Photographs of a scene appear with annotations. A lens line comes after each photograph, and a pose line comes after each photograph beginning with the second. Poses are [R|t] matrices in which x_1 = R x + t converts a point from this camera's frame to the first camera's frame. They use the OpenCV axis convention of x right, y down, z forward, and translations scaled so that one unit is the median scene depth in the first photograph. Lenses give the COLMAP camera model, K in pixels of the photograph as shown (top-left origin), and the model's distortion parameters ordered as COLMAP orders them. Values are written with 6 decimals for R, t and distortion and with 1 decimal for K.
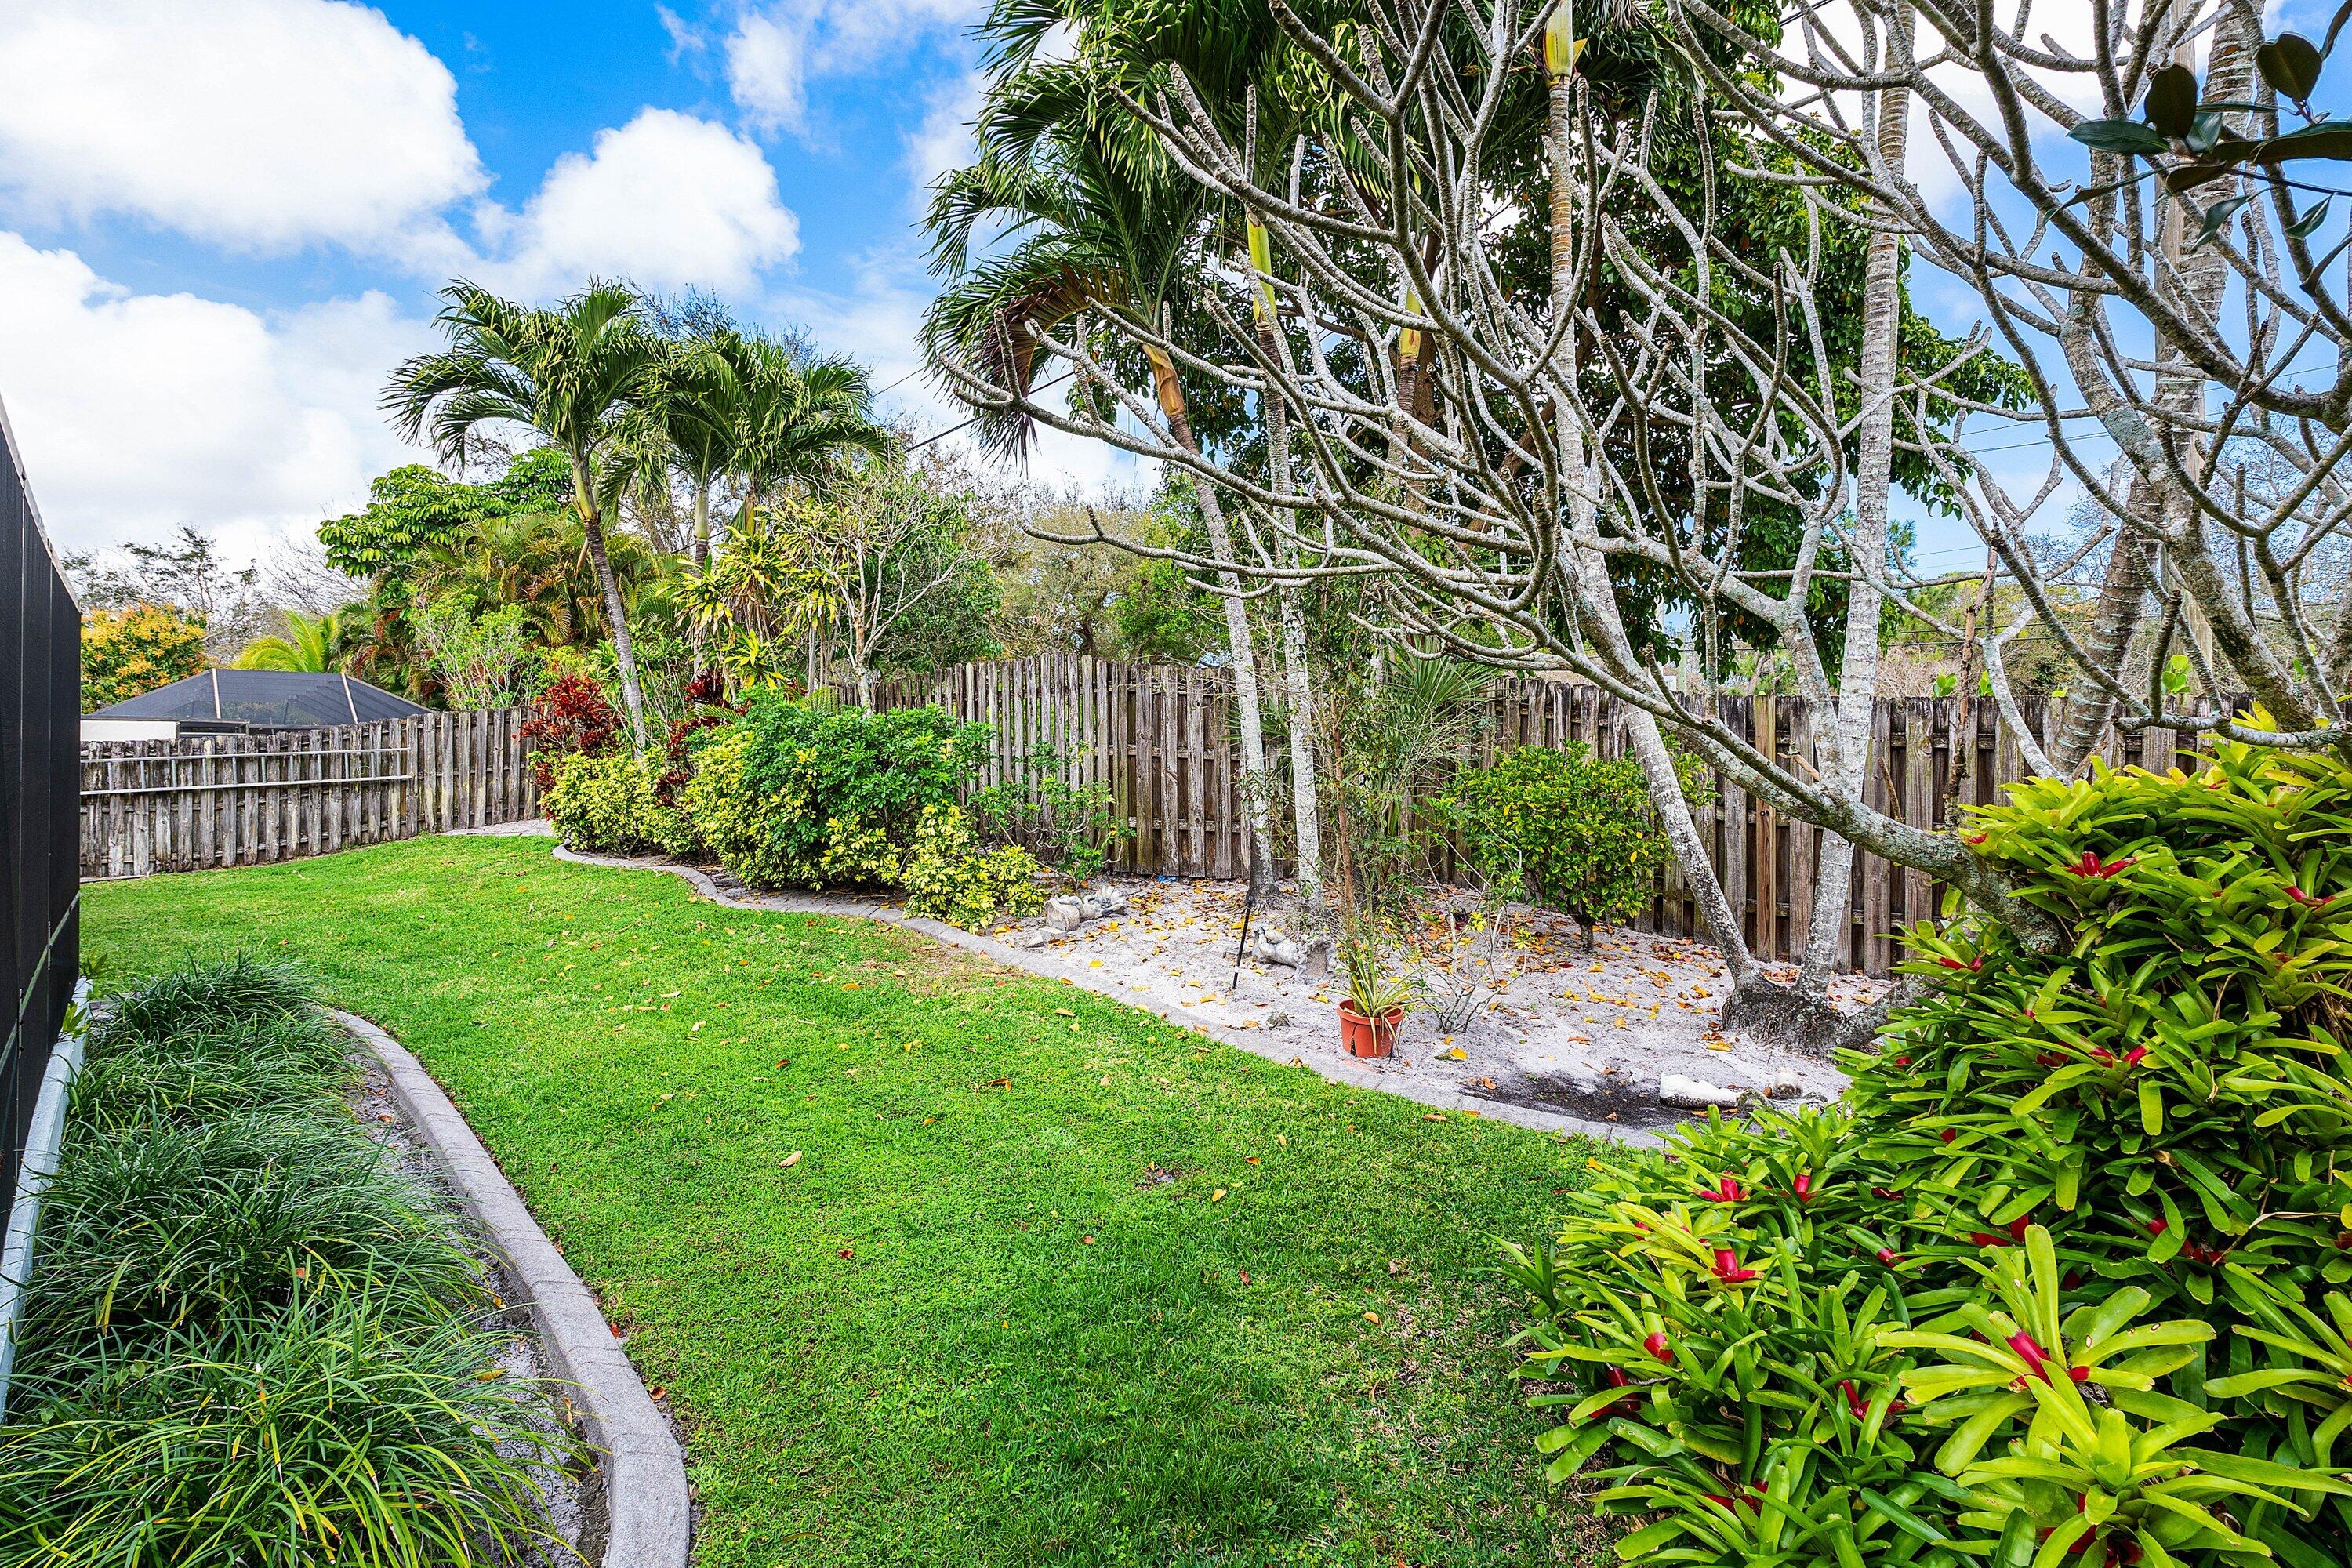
lens RADIAL K [[1154.0, 0, 1176.6], [0, 1154.0, 790.9], [0, 0, 1]] dist [0.004936, -0.000470]
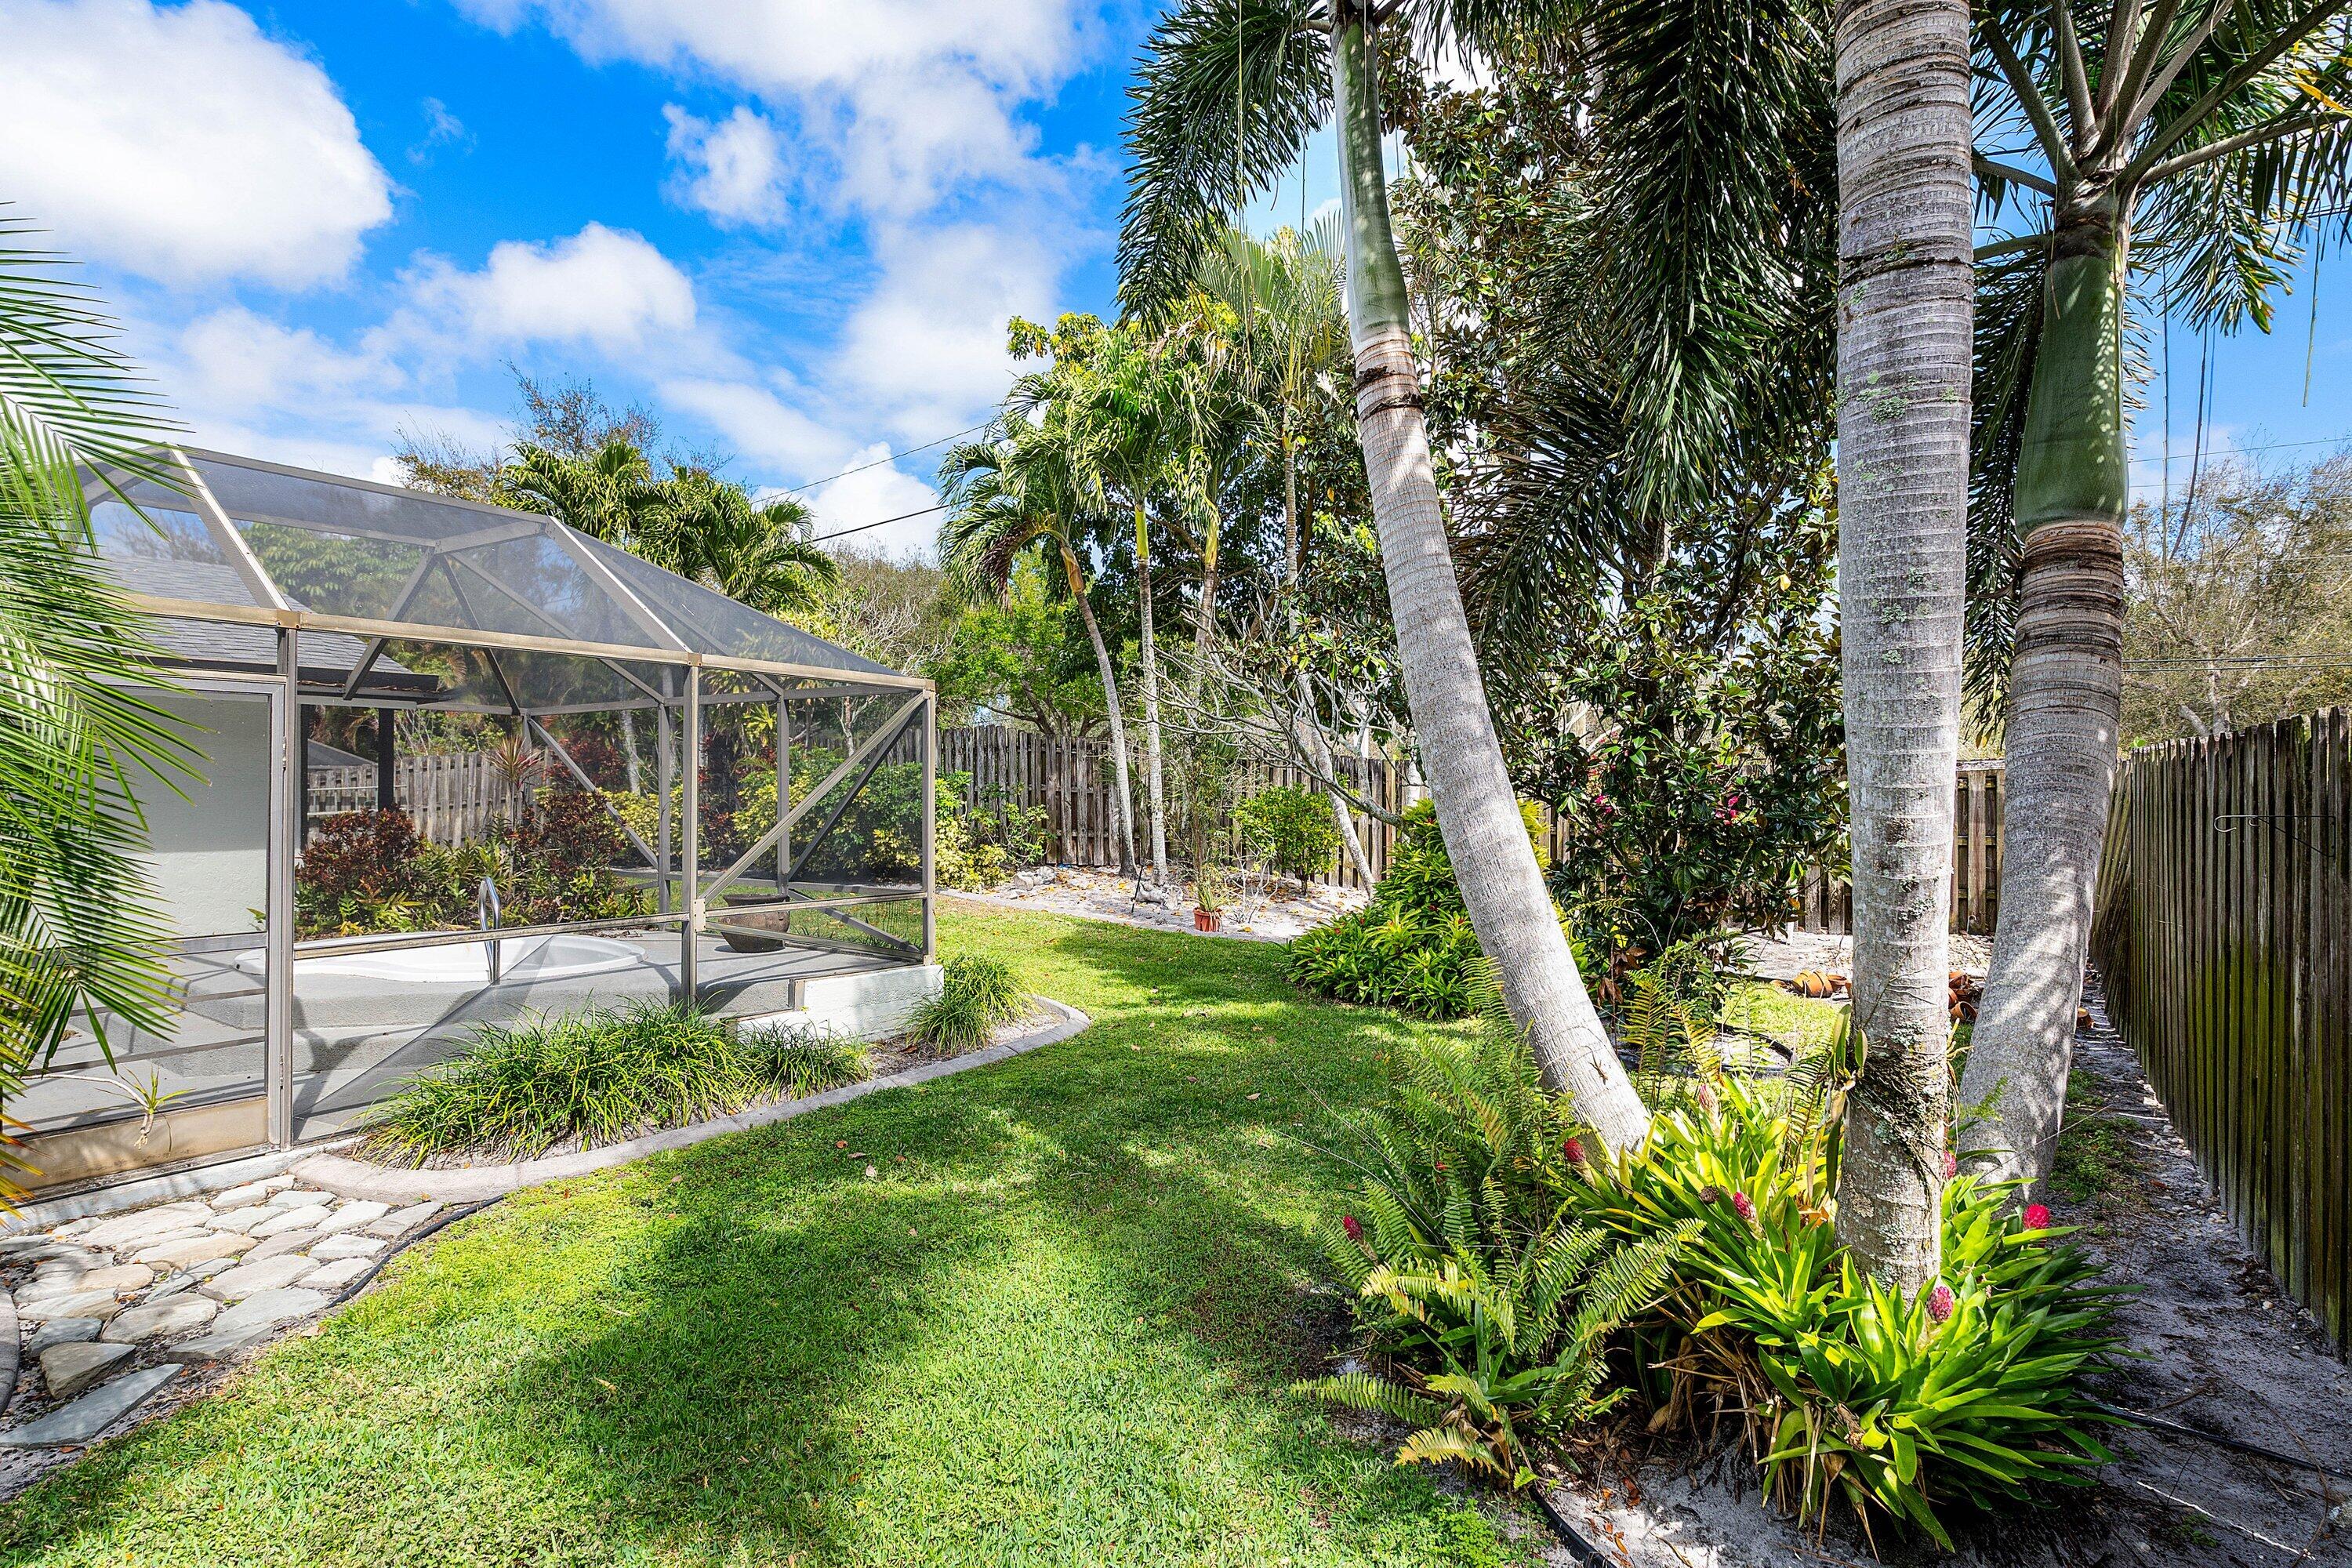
lens RADIAL K [[1154.0, 0, 1176.6], [0, 1154.0, 790.9], [0, 0, 1]] dist [0.004936, -0.000470]
pose [[0.970768, -0.002143, 0.240011, -0.253797], [0.007030, 0.999785, -0.019510, 0.002665], [-0.239918, 0.020627, 0.970574, -0.666677]]
